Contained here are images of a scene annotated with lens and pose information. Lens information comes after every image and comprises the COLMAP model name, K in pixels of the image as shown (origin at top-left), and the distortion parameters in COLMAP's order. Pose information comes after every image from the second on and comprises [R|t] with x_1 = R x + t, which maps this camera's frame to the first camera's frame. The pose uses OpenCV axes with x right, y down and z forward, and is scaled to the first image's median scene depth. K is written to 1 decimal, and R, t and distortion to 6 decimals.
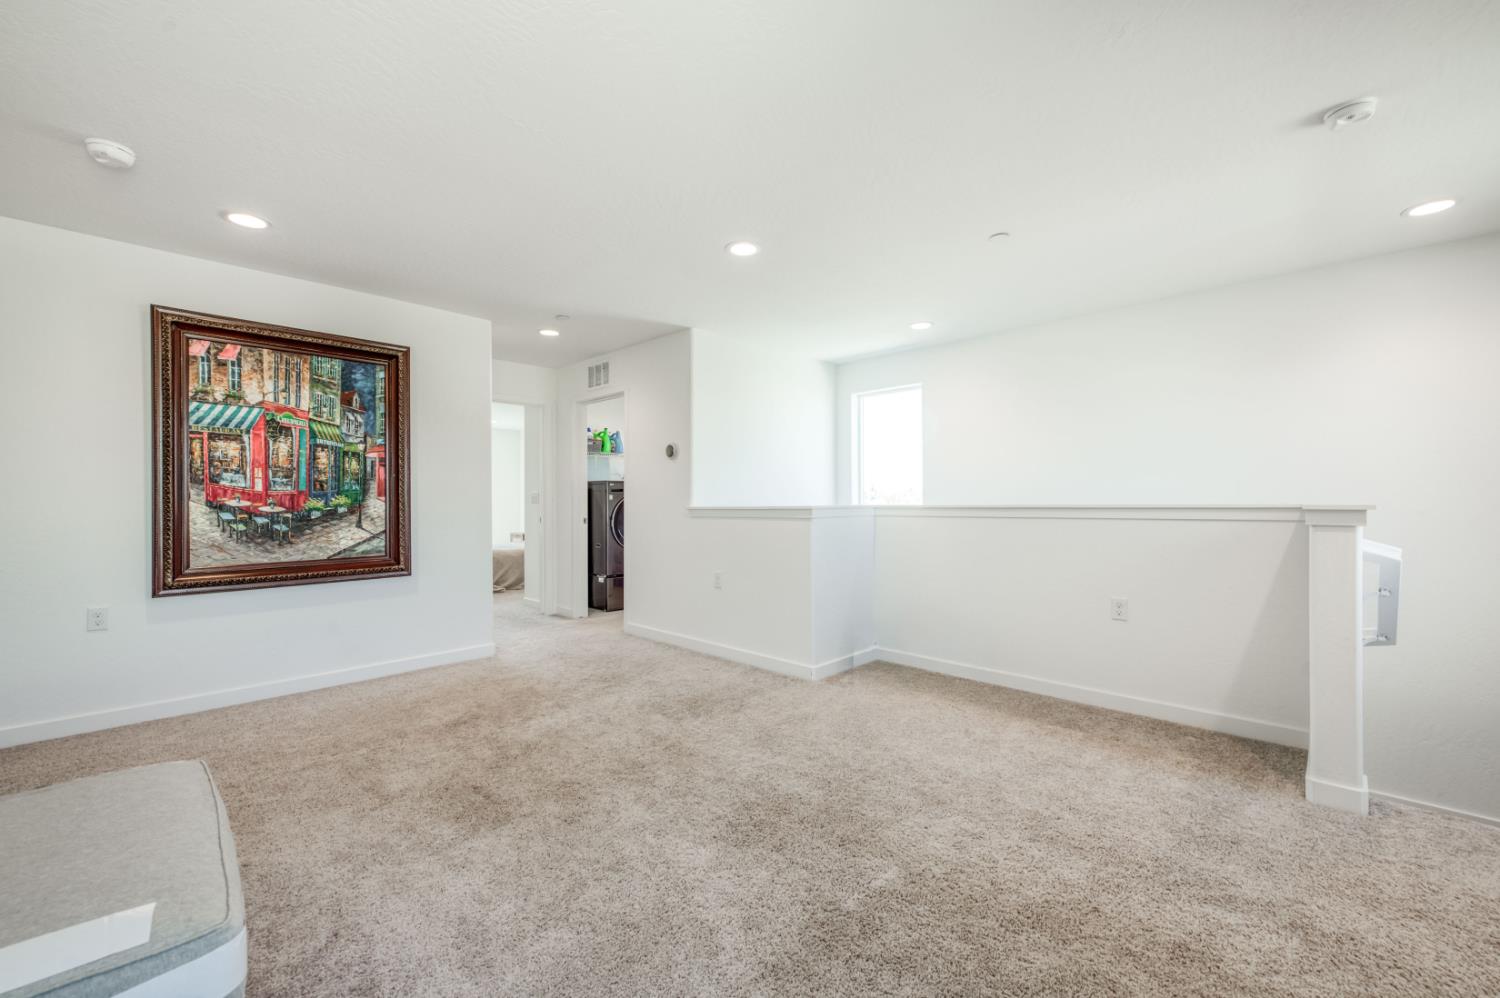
lens RADIAL K [[606.4, 0, 748.4], [0, 606.4, 498.8], [0, 0, 1]] dist [0.006622, -0.000589]
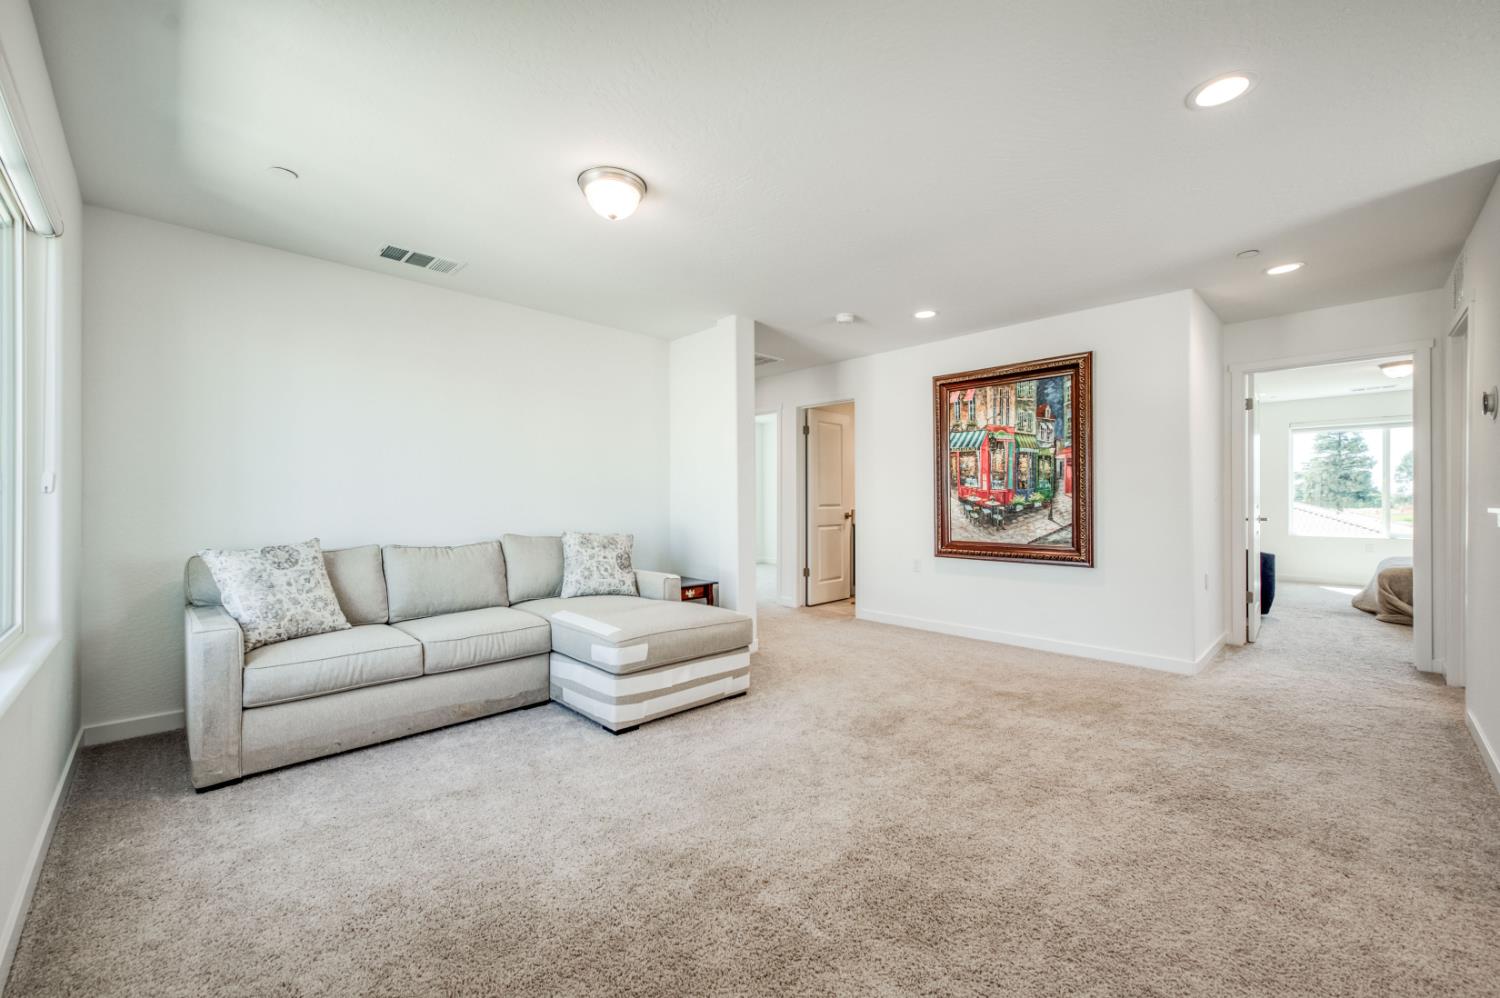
lens RADIAL K [[606.4, 0, 748.4], [0, 606.4, 498.8], [0, 0, 1]] dist [0.006622, -0.000589]
pose [[-0.043189, 0.004960, -0.999055, 0.580032], [0.008413, 0.999954, 0.004601, -0.003691], [0.999031, -0.008206, -0.043229, 0.498135]]
